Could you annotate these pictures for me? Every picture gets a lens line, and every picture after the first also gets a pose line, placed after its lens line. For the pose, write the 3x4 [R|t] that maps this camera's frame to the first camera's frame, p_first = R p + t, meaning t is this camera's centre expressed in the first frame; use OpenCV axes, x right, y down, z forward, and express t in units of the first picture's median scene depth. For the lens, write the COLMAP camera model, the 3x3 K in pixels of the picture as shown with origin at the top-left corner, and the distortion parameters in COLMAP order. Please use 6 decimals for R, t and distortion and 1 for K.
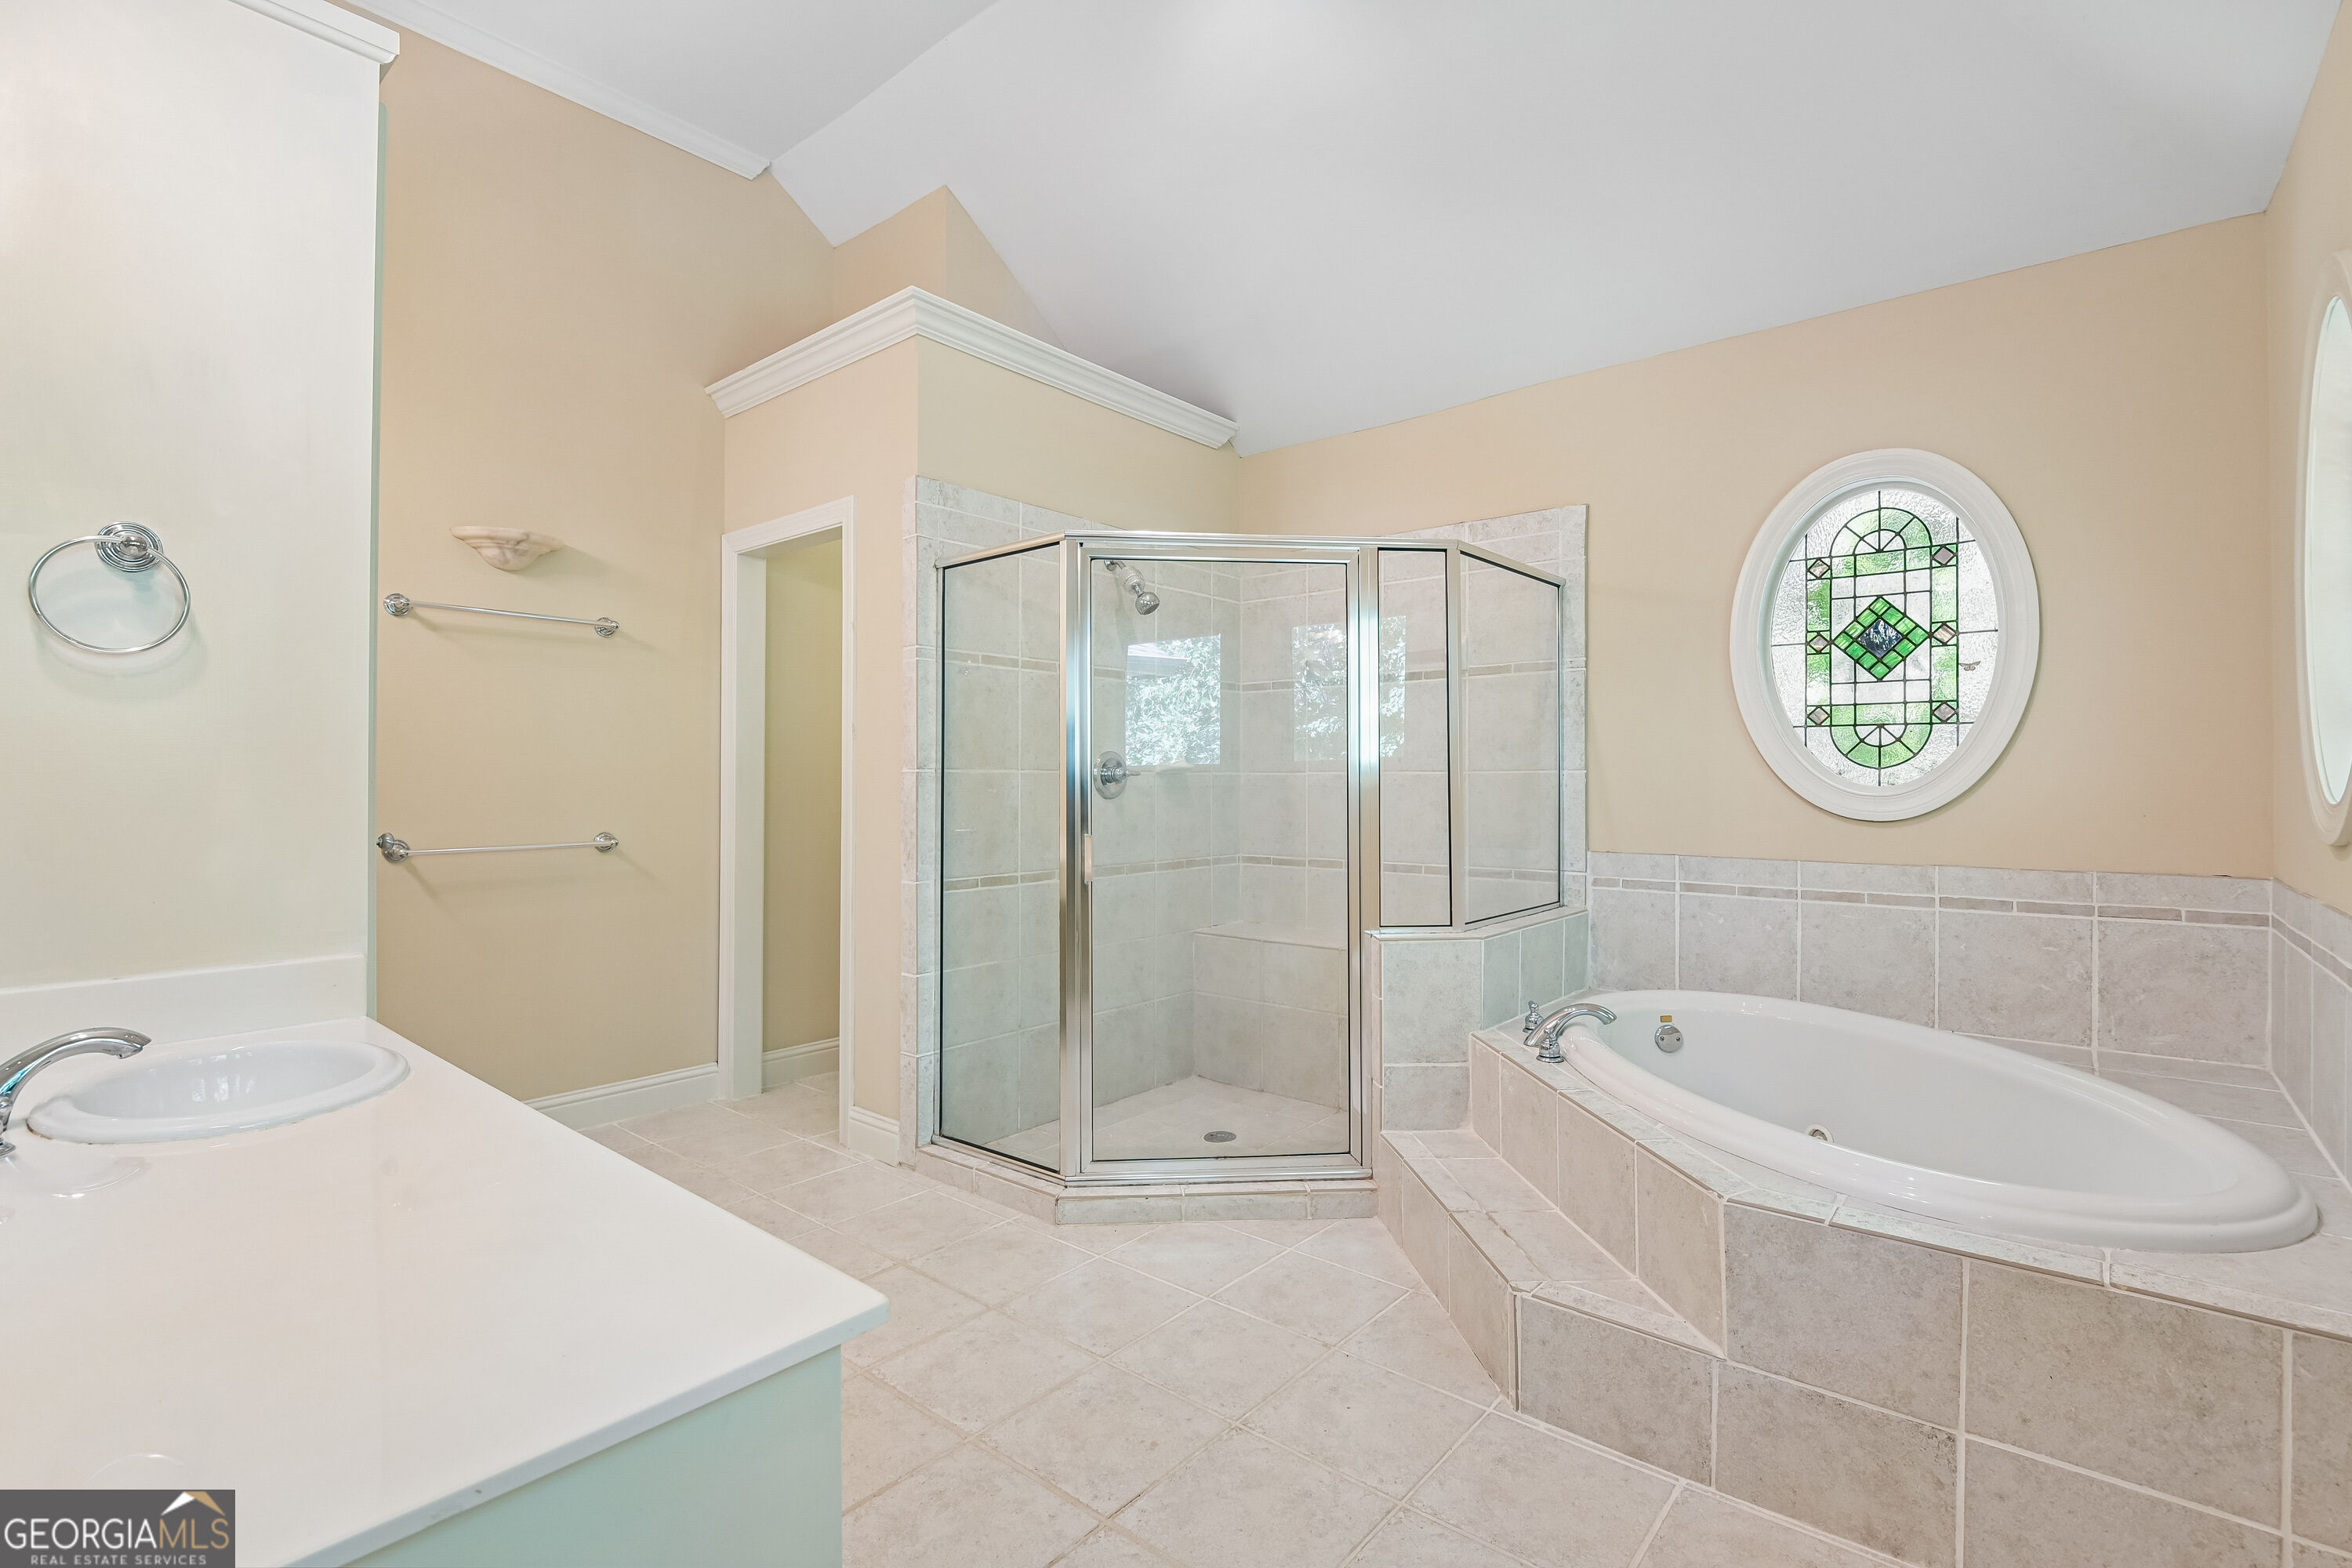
lens RADIAL K [[1088.0, 0, 1180.3], [0, 1088.0, 773.9], [0, 0, 1]] dist [-0.001140, -0.000200]
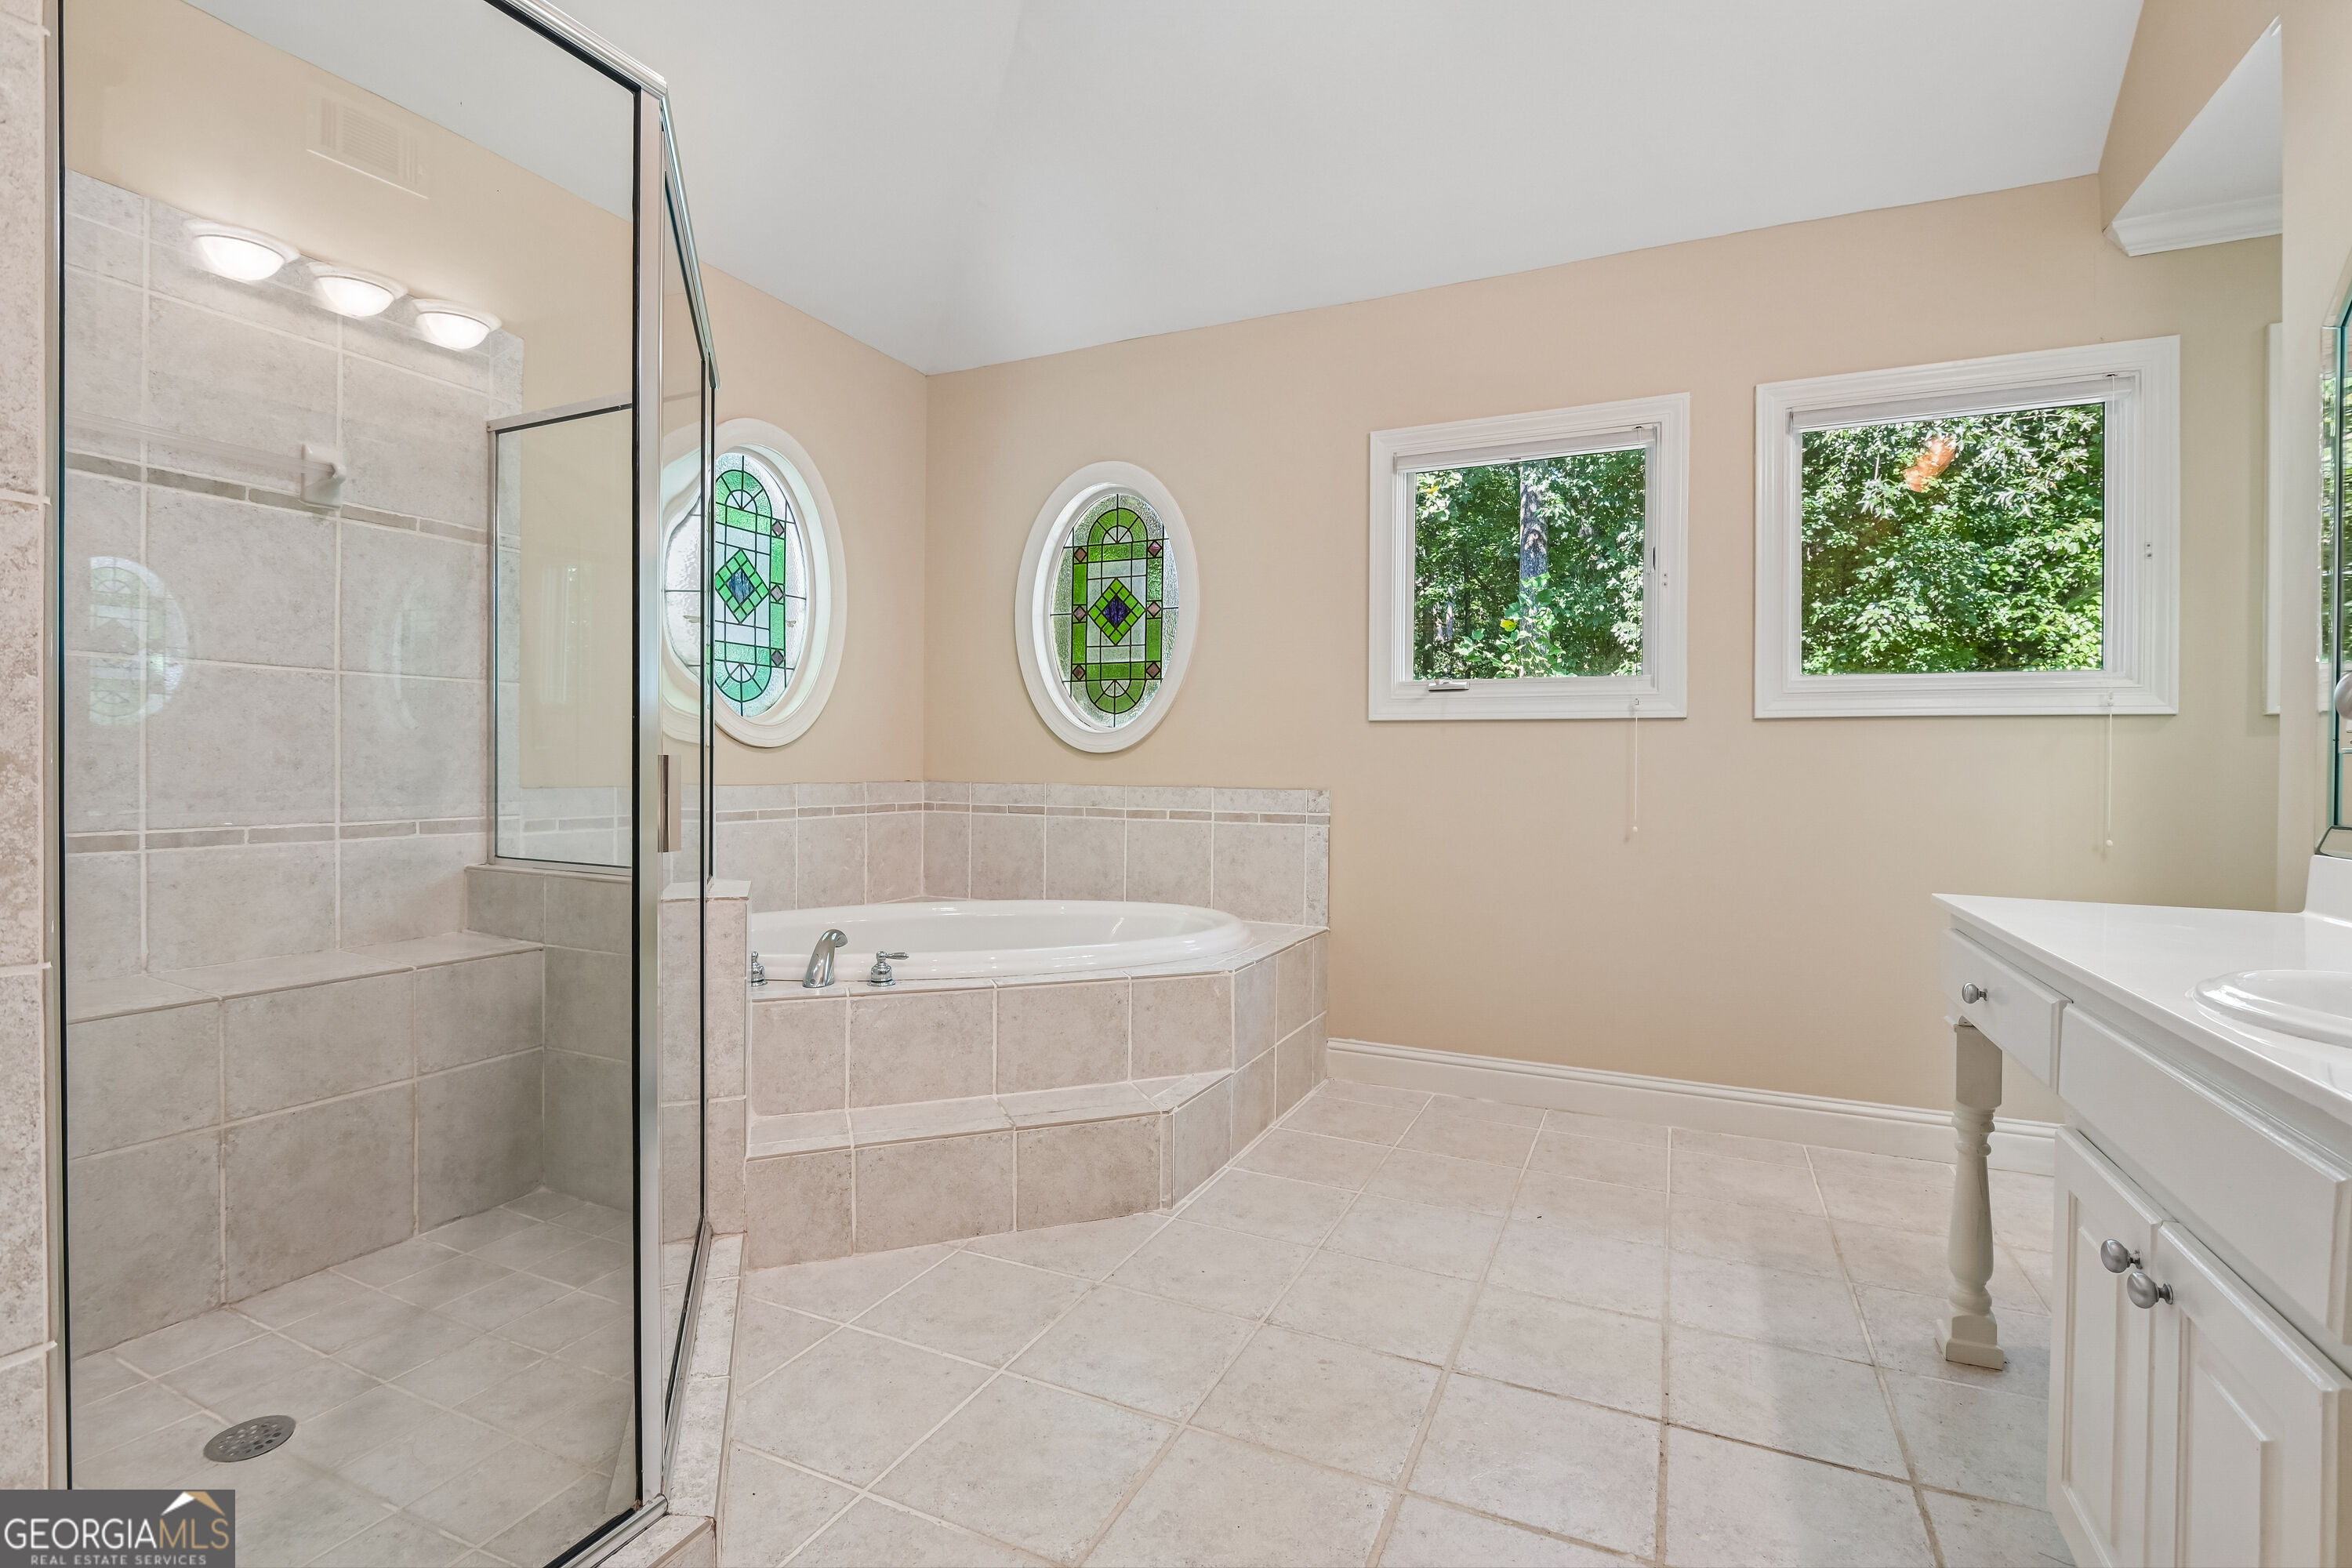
lens RADIAL K [[1076.6, 0, 1182.5], [0, 1076.6, 779.4], [0, 0, 1]] dist [-0.016847, -0.000525]
pose [[-0.266978, -0.014556, 0.963593, -0.566217], [-0.016156, 0.999813, 0.010626, 0.057536], [-0.963567, -0.012731, -0.267163, 0.869408]]
